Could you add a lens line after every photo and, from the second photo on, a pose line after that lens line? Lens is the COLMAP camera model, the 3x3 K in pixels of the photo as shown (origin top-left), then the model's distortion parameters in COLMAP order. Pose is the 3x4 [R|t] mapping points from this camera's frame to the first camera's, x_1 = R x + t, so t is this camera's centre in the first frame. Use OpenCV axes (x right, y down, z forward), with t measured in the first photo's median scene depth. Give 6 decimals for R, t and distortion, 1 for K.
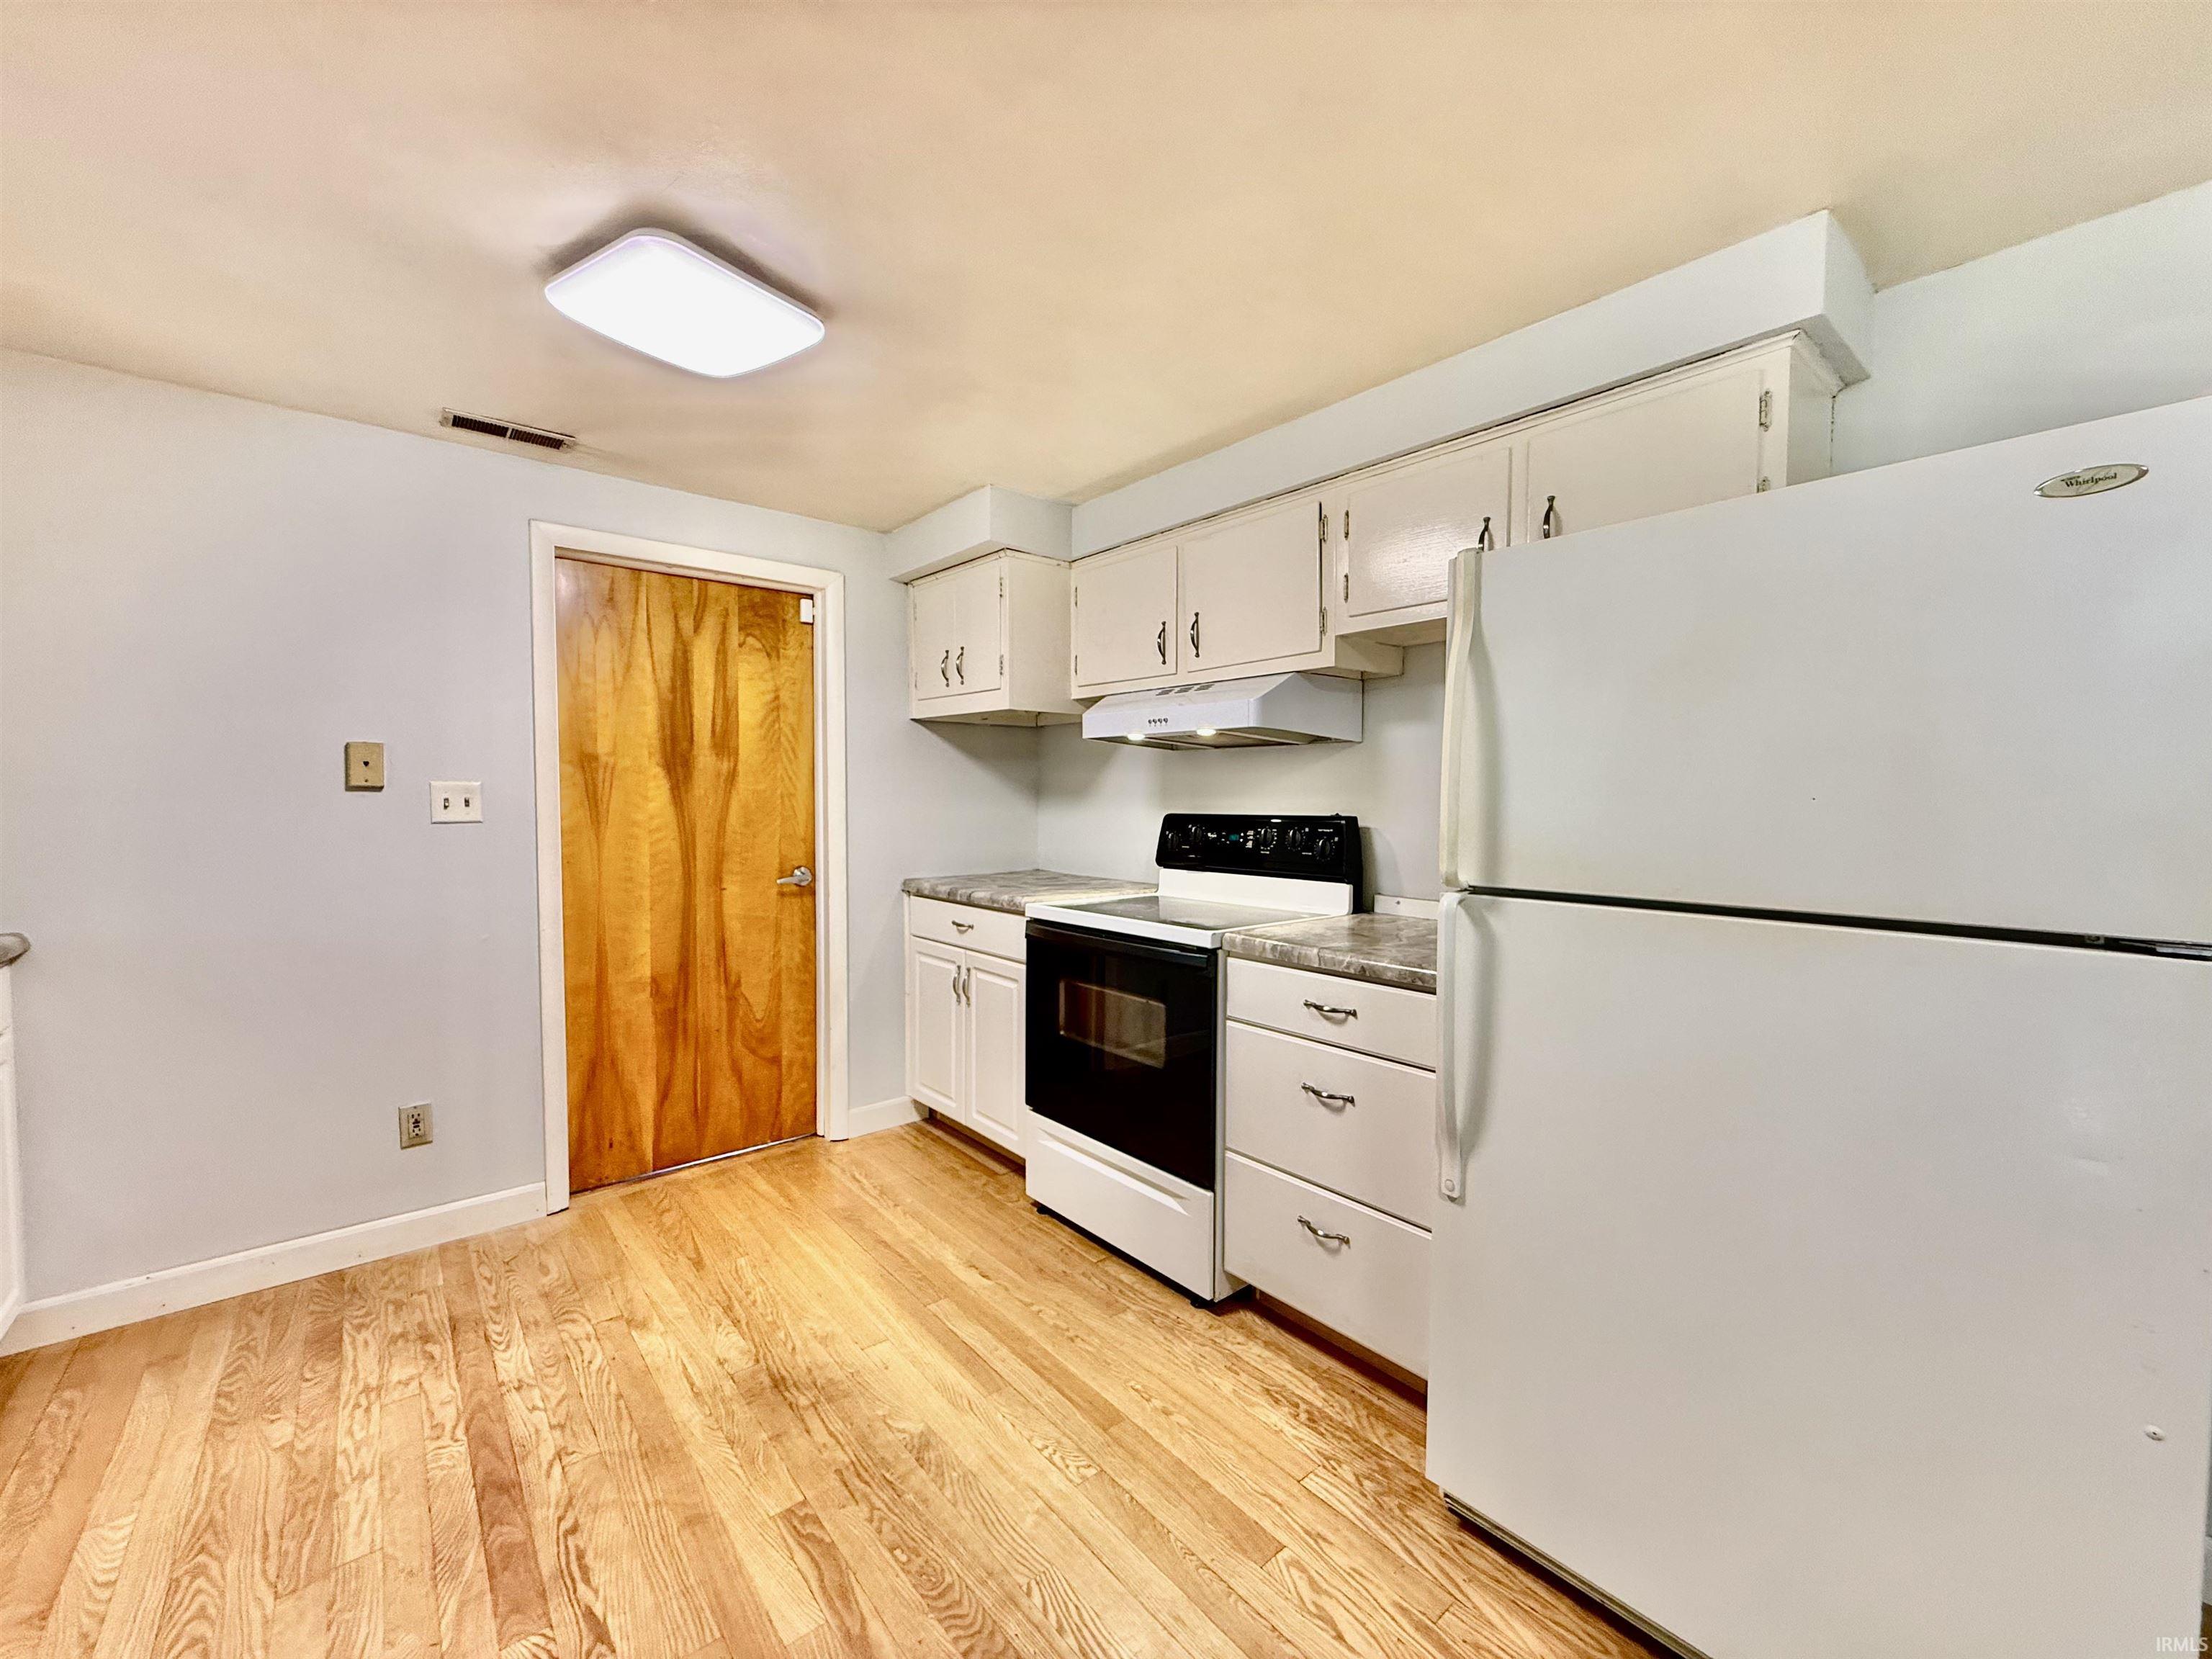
lens RADIAL K [[880.8, 0, 1100.4], [0, 880.8, 832.2], [0, 0, 1]] dist [0.001025, -0.000362]
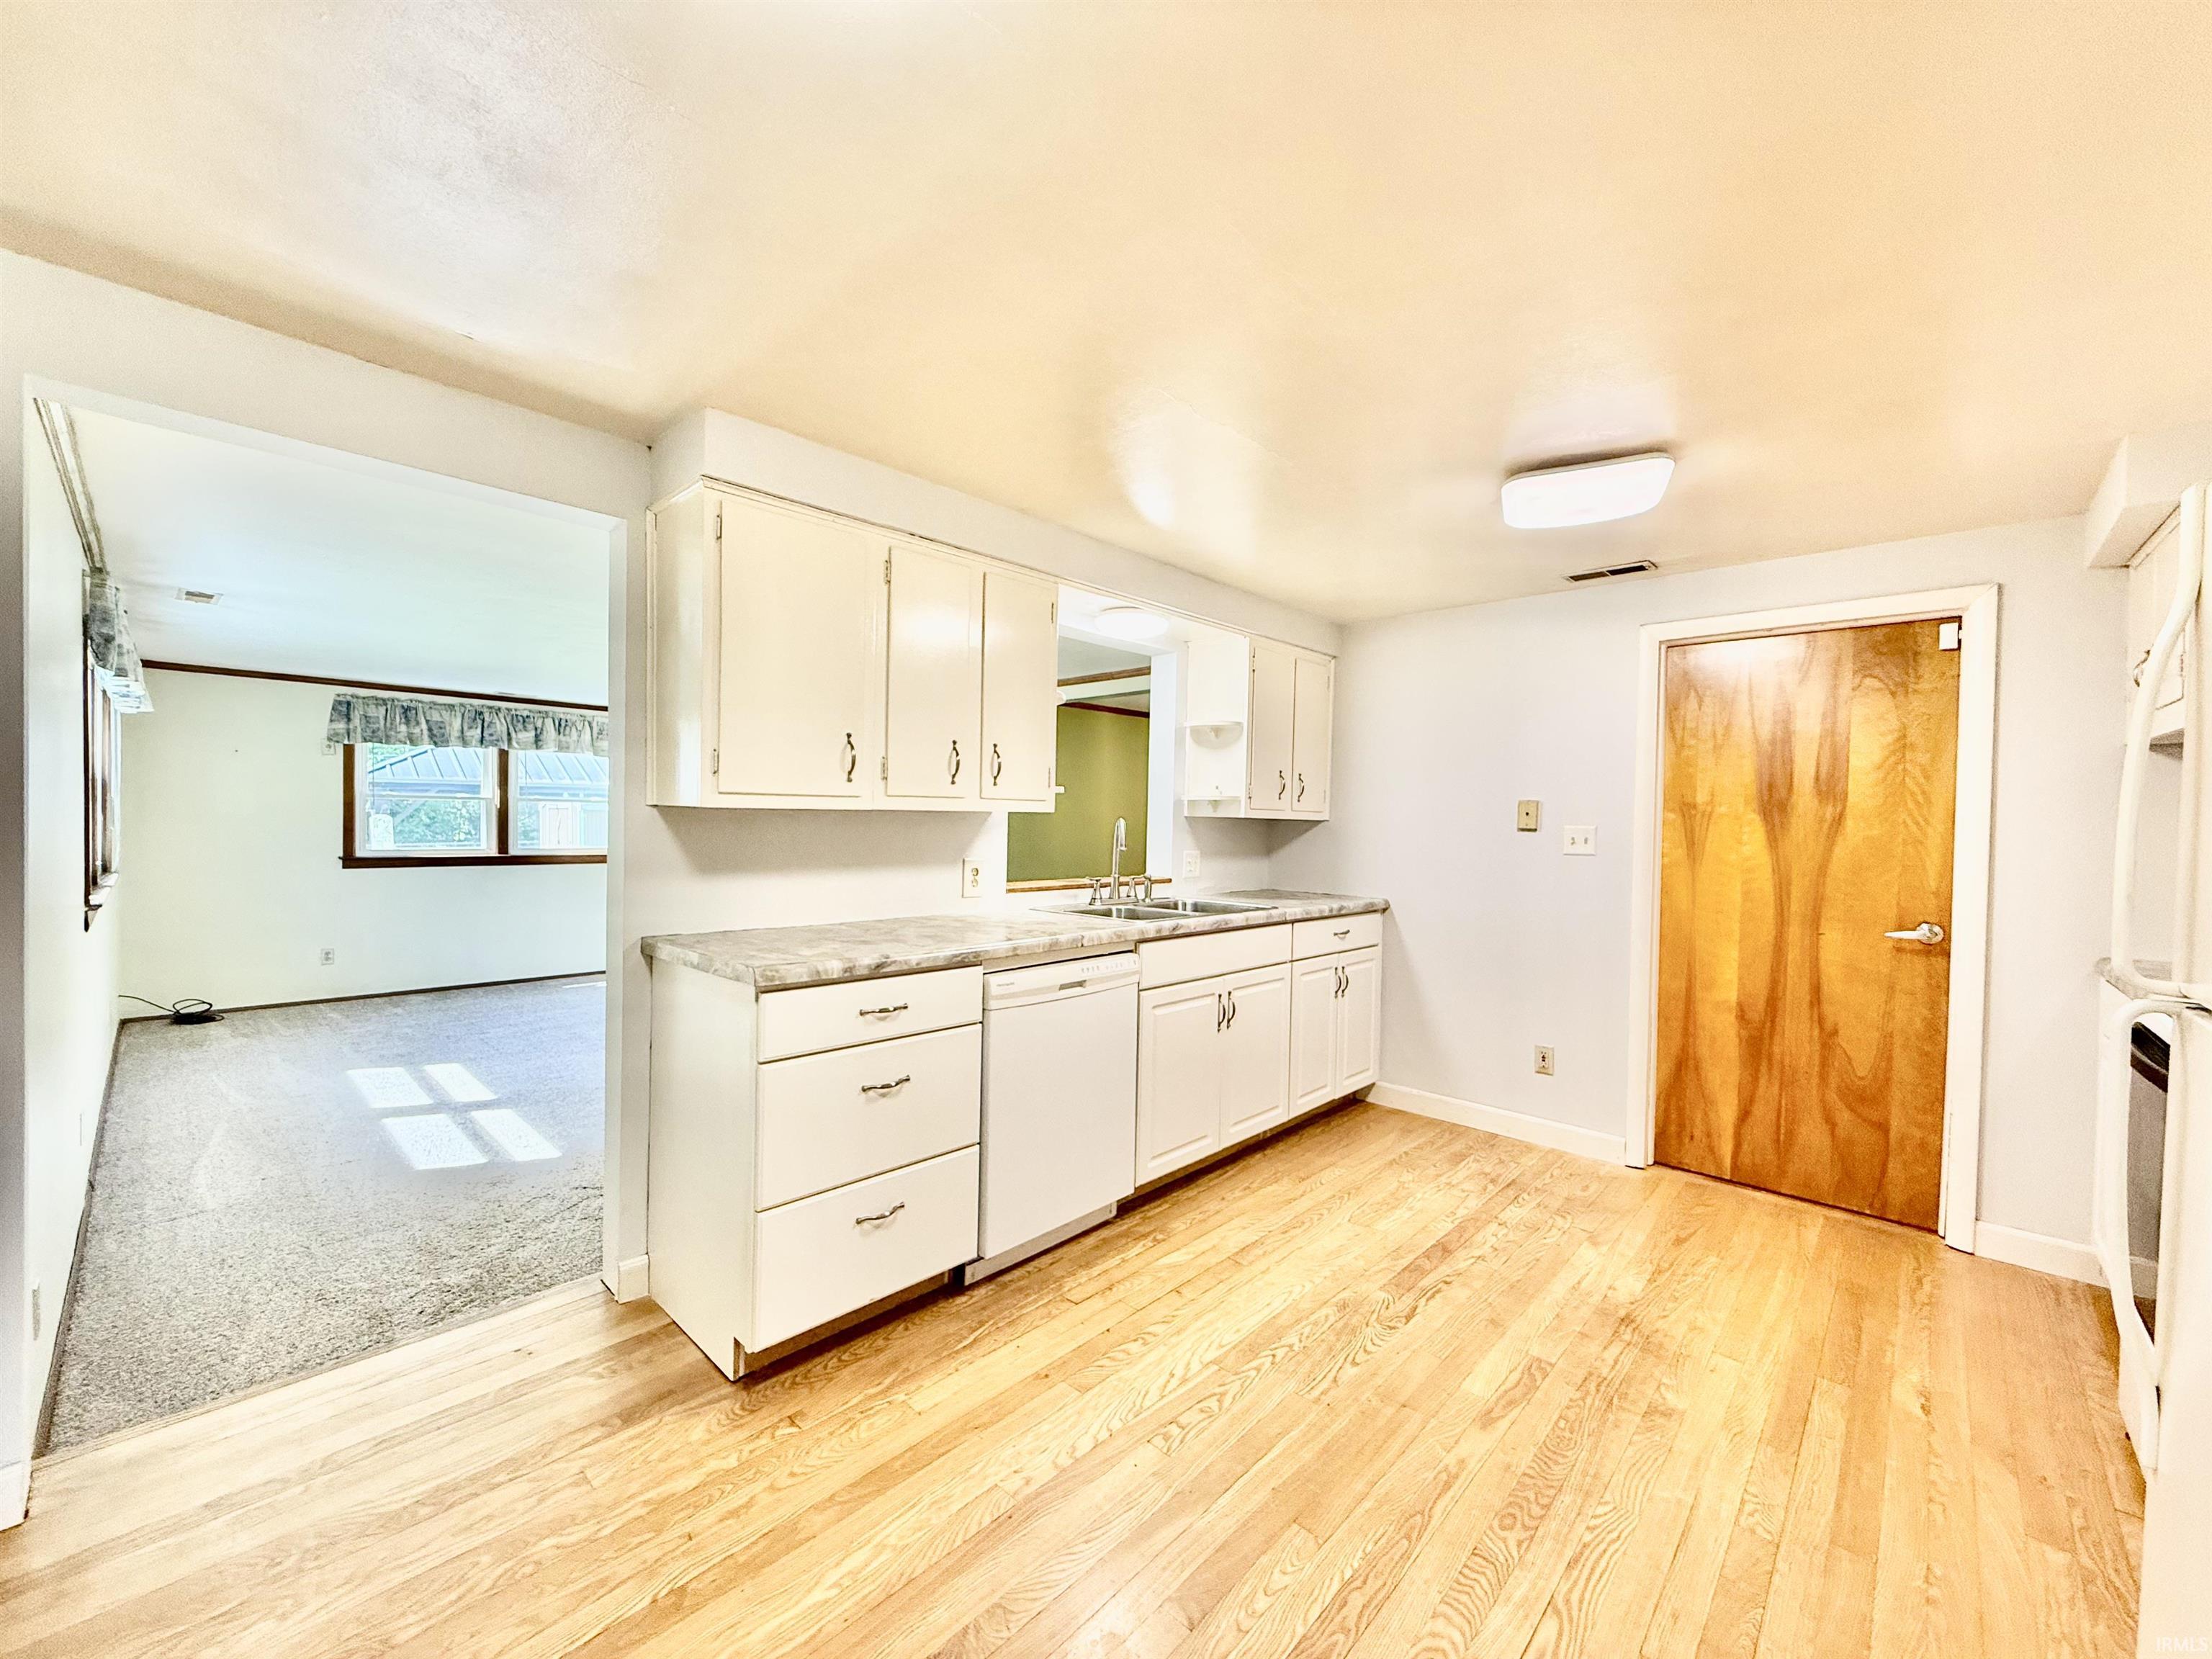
lens RADIAL K [[880.8, 0, 1100.4], [0, 880.8, 832.2], [0, 0, 1]] dist [0.001025, -0.000362]
pose [[0.117665, 0.012526, -0.992974, 0.591939], [-0.059862, 0.998192, 0.005499, -0.009368], [0.991247, 0.058794, 0.118202, 0.073552]]
